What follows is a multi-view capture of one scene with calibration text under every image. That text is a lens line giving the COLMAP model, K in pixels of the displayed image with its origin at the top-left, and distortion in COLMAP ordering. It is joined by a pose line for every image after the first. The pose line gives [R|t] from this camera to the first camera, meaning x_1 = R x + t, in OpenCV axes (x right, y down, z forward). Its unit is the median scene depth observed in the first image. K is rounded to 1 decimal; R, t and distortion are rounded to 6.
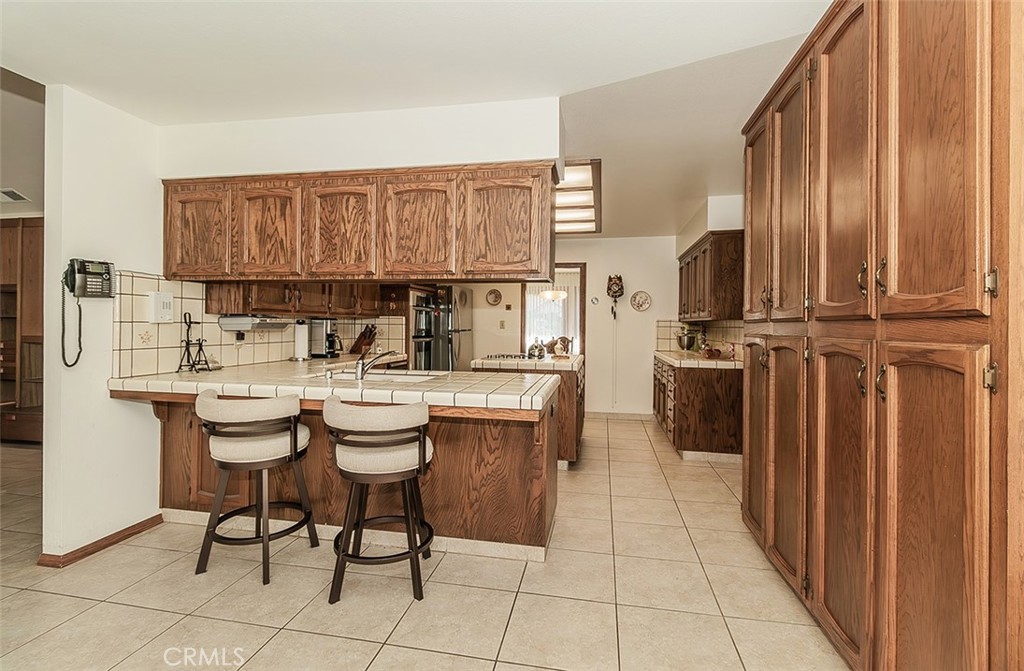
lens RADIAL K [[468.3, 0, 510.6], [0, 468.3, 333.4], [0, 0, 1]] dist [0.005415, 0.000522]
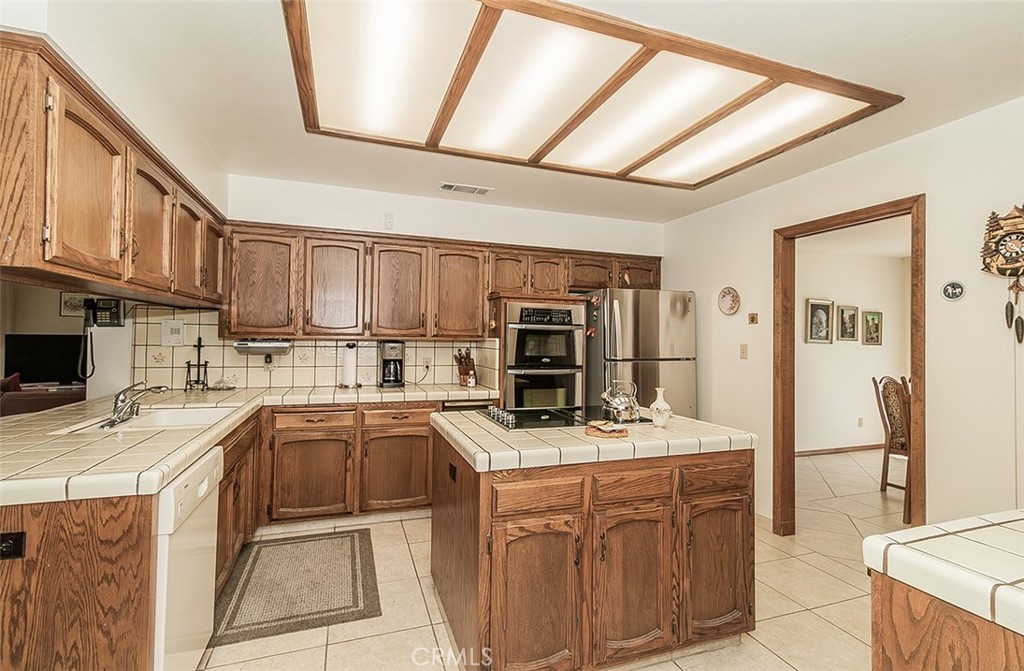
lens RADIAL K [[468.3, 0, 513.8], [0, 468.3, 335.4], [0, 0, 1]] dist [0.005415, 0.000522]
pose [[0.514593, -0.013843, -0.857323, 0.712876], [-0.021912, 0.999331, -0.029288, -0.034487], [0.857155, 0.033857, 0.513945, 1.141561]]
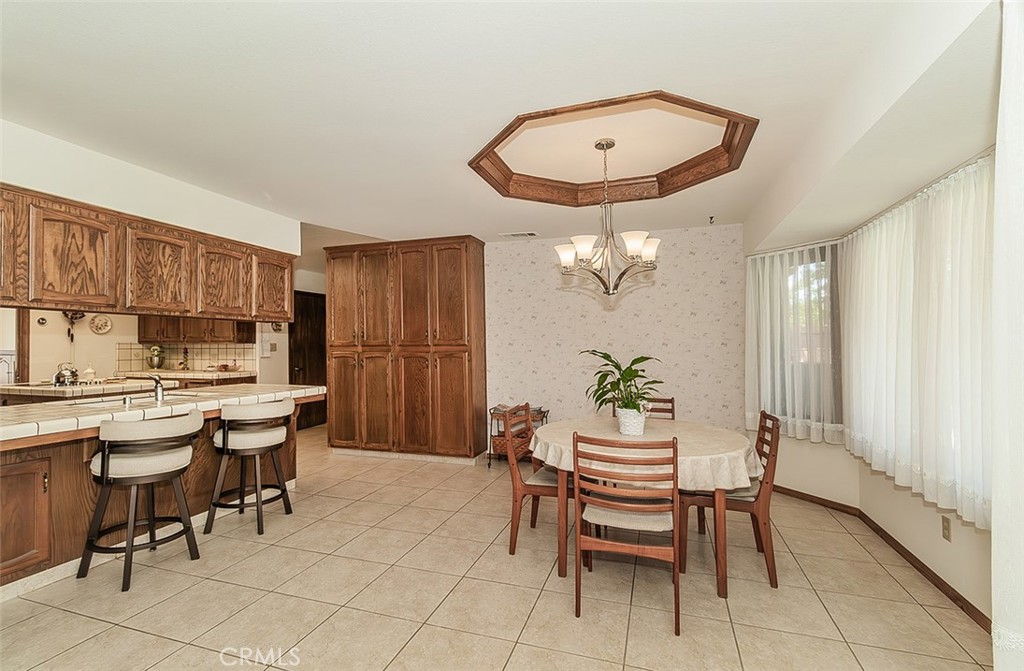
lens RADIAL K [[468.3, 0, 510.0], [0, 468.3, 338.3], [0, 0, 1]] dist [0.005415, 0.000522]
pose [[0.123816, 0.001451, 0.992304, -1.375819], [0.021670, 0.999756, -0.004166, -0.032038], [-0.992069, 0.022019, 0.123754, -0.003246]]
